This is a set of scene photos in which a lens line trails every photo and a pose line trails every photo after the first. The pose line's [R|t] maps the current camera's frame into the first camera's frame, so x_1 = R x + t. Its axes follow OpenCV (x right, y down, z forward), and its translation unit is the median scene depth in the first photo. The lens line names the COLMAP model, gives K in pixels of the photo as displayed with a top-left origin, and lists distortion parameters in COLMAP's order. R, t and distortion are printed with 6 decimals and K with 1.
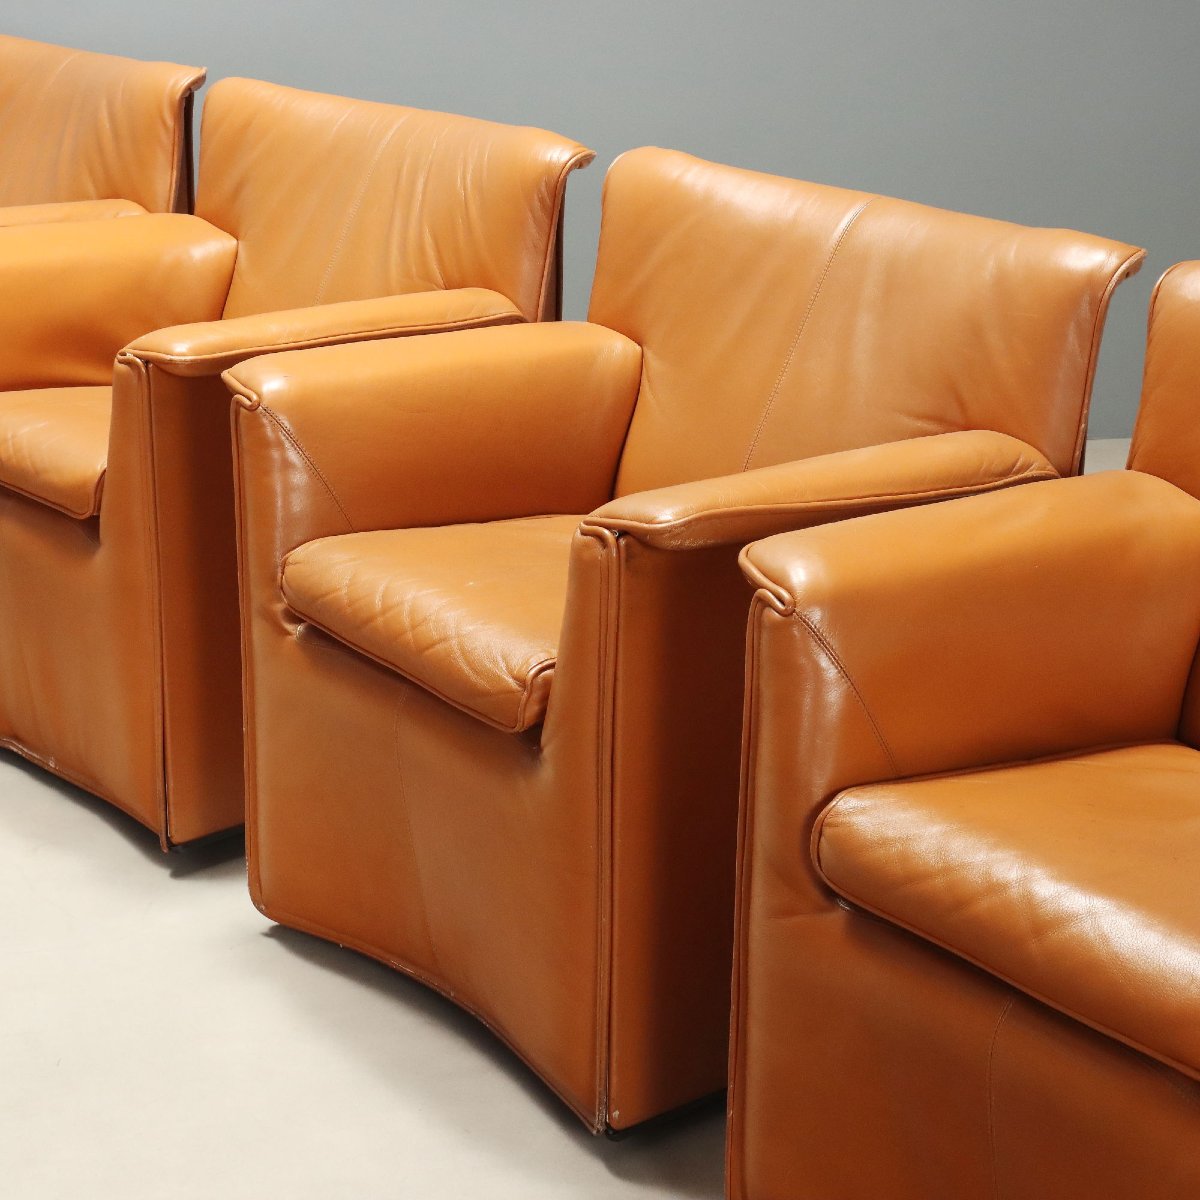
lens RADIAL K [[2336.7, 0, 600.0], [0, 2336.7, 600.0], [0, 0, 1]] dist [0.008690, 0.156802]
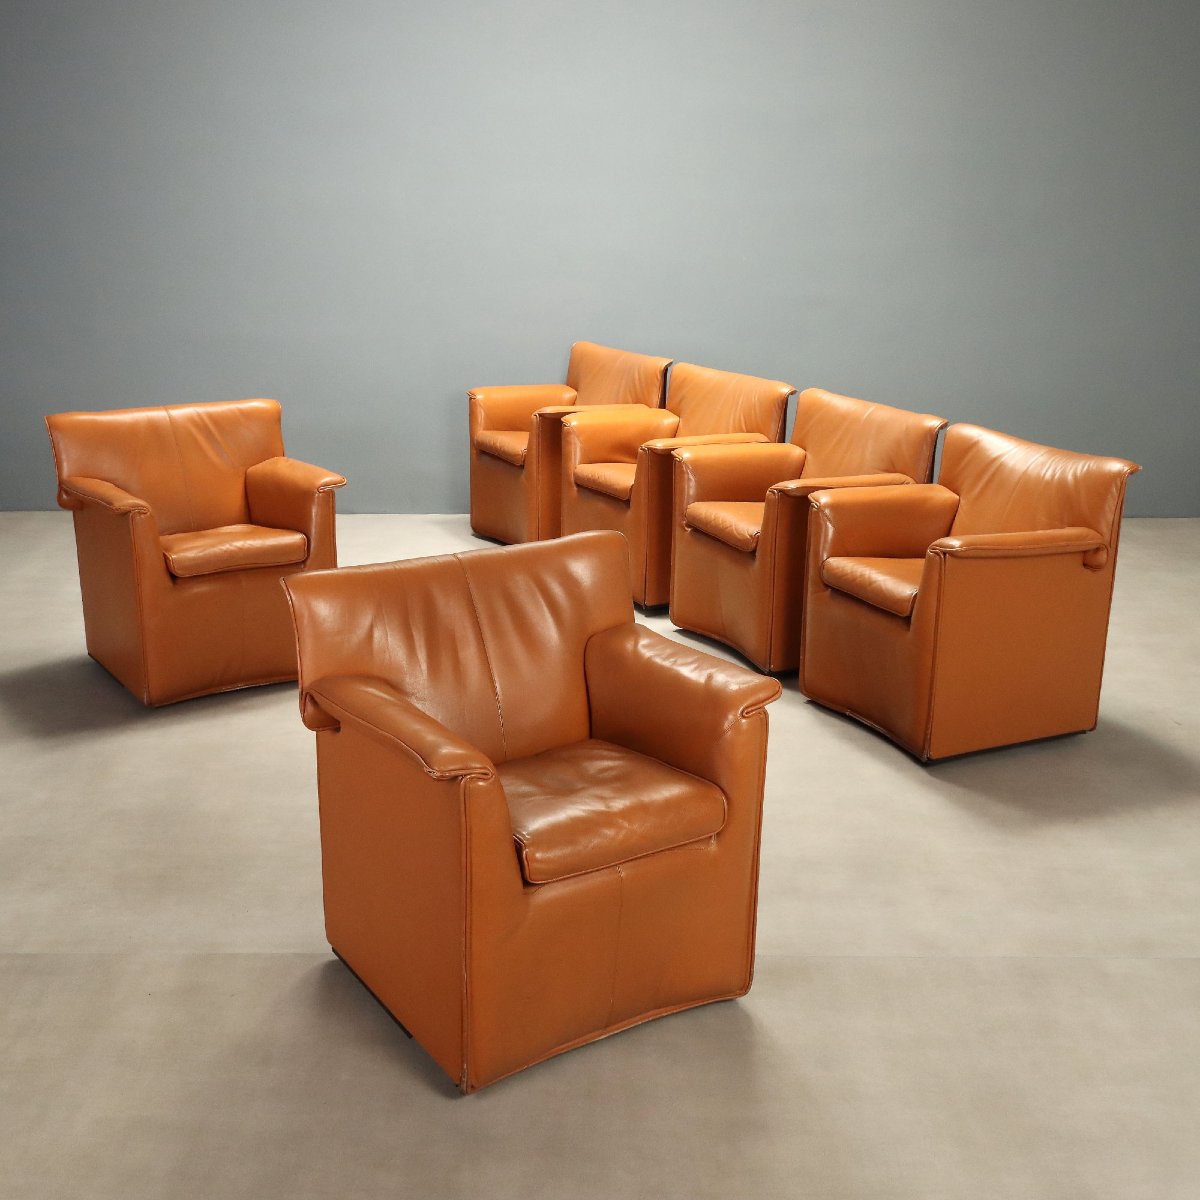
lens RADIAL K [[1394.3, 0, 600.0], [0, 1394.3, 600.0], [0, 0, 1]] dist [-0.016338, -0.005211]
pose [[0.977008, 0.055730, -0.205791, 0.149882], [-0.066315, 0.996788, -0.044896, 0.198852], [0.202628, 0.057511, 0.977566, -0.893641]]
